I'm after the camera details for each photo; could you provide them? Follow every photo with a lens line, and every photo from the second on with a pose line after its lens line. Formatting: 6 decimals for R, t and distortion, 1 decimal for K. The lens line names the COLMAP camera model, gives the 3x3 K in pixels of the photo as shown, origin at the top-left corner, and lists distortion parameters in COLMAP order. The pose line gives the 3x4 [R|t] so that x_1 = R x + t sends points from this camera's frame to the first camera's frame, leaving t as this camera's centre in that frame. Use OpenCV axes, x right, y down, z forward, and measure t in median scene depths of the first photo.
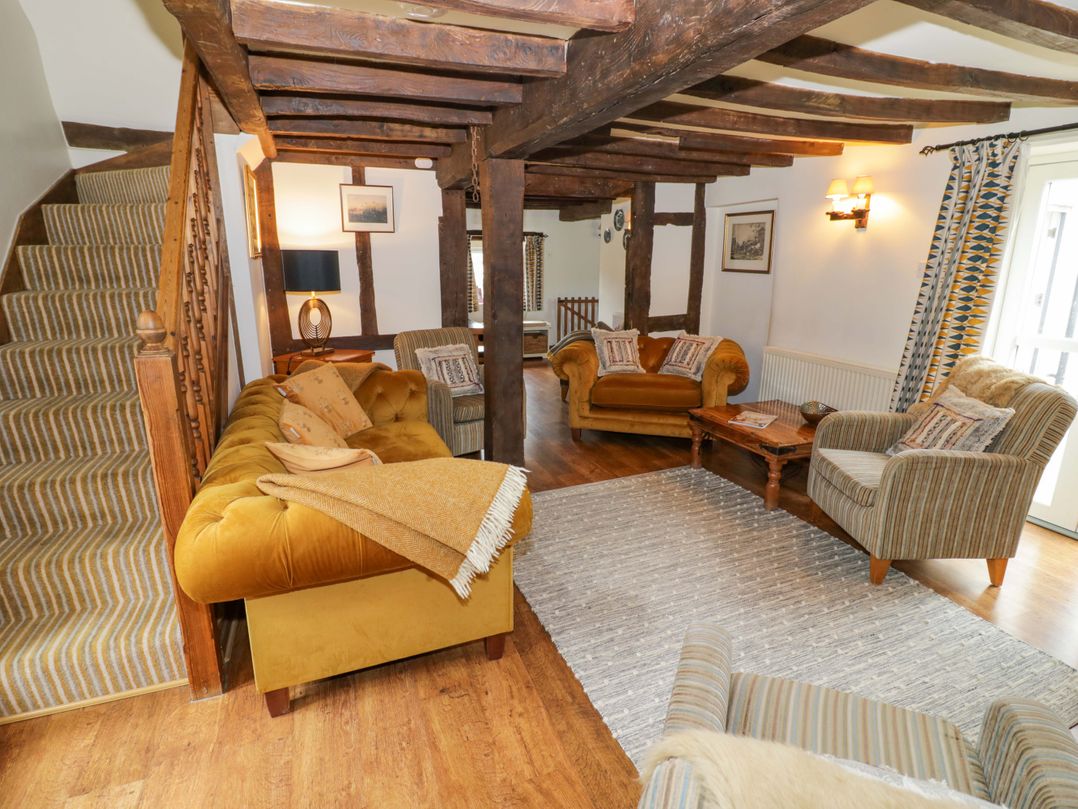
lens RADIAL K [[562.1, 0, 536.2], [0, 562.1, 396.4], [0, 0, 1]] dist [-0.000831, -0.010998]
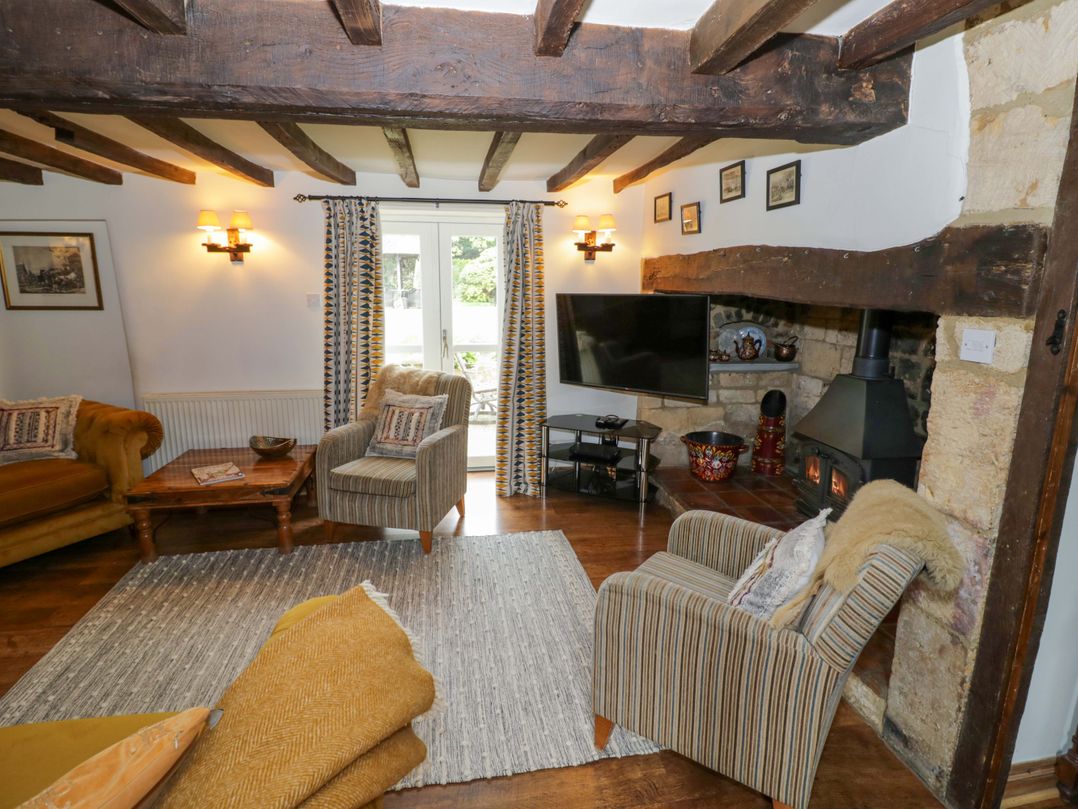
lens RADIAL K [[562.1, 0, 540.5], [0, 562.1, 396.1], [0, 0, 1]] dist [-0.000831, -0.010998]
pose [[0.207552, -0.190444, 0.959507, -0.299054], [0.233114, 0.962237, 0.140561, -0.073634], [-0.950042, 0.194501, 0.244110, 0.255289]]
